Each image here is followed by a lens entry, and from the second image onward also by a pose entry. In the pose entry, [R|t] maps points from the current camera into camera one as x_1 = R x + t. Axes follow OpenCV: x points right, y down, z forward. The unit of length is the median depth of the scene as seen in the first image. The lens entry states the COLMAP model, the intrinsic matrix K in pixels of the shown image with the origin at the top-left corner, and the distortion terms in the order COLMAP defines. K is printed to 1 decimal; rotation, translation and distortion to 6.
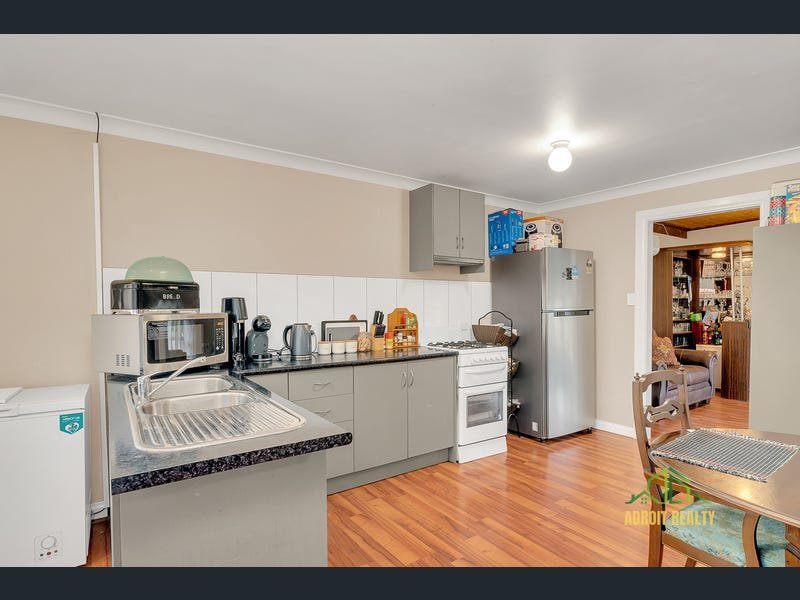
lens RADIAL K [[427.6, 0, 401.6], [0, 427.6, 305.1], [0, 0, 1]] dist [-0.000233, -0.000530]
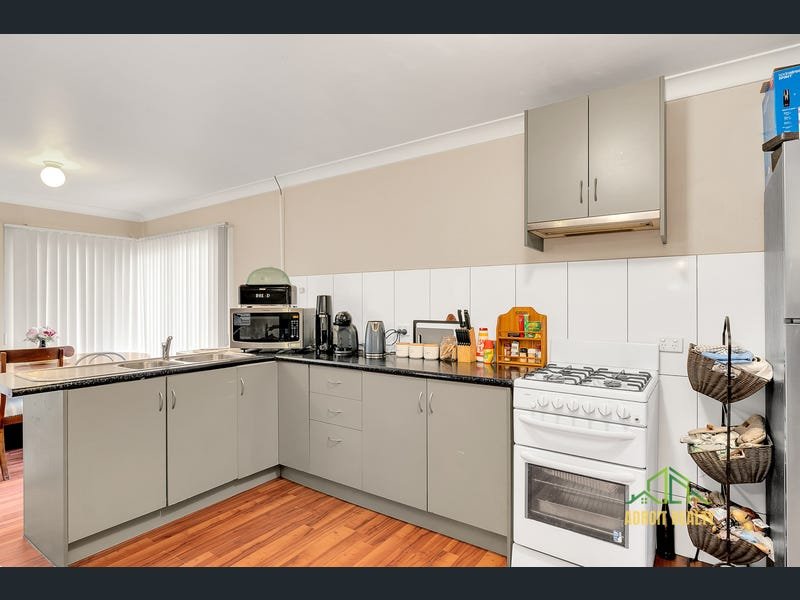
lens RADIAL K [[427.6, 0, 401.6], [0, 427.6, 305.1], [0, 0, 1]] dist [-0.000233, -0.000530]
pose [[0.344940, 0.002284, -0.938622, 0.642878], [-0.004947, 0.999988, 0.000615, 0.005583], [0.938612, 0.004431, 0.344947, 0.664018]]
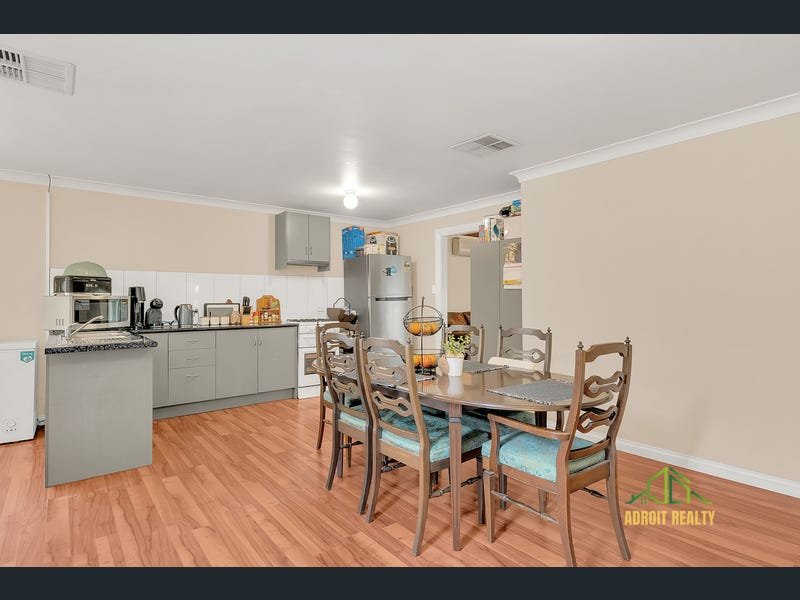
lens RADIAL K [[426.2, 0, 398.8], [0, 426.2, 283.1], [0, 0, 1]] dist [-0.002168, -0.000821]
pose [[0.997842, 0.000475, 0.065659, 0.391350], [0.002307, 0.999103, -0.042292, 0.031430], [-0.065620, 0.042352, 0.996945, -0.526315]]
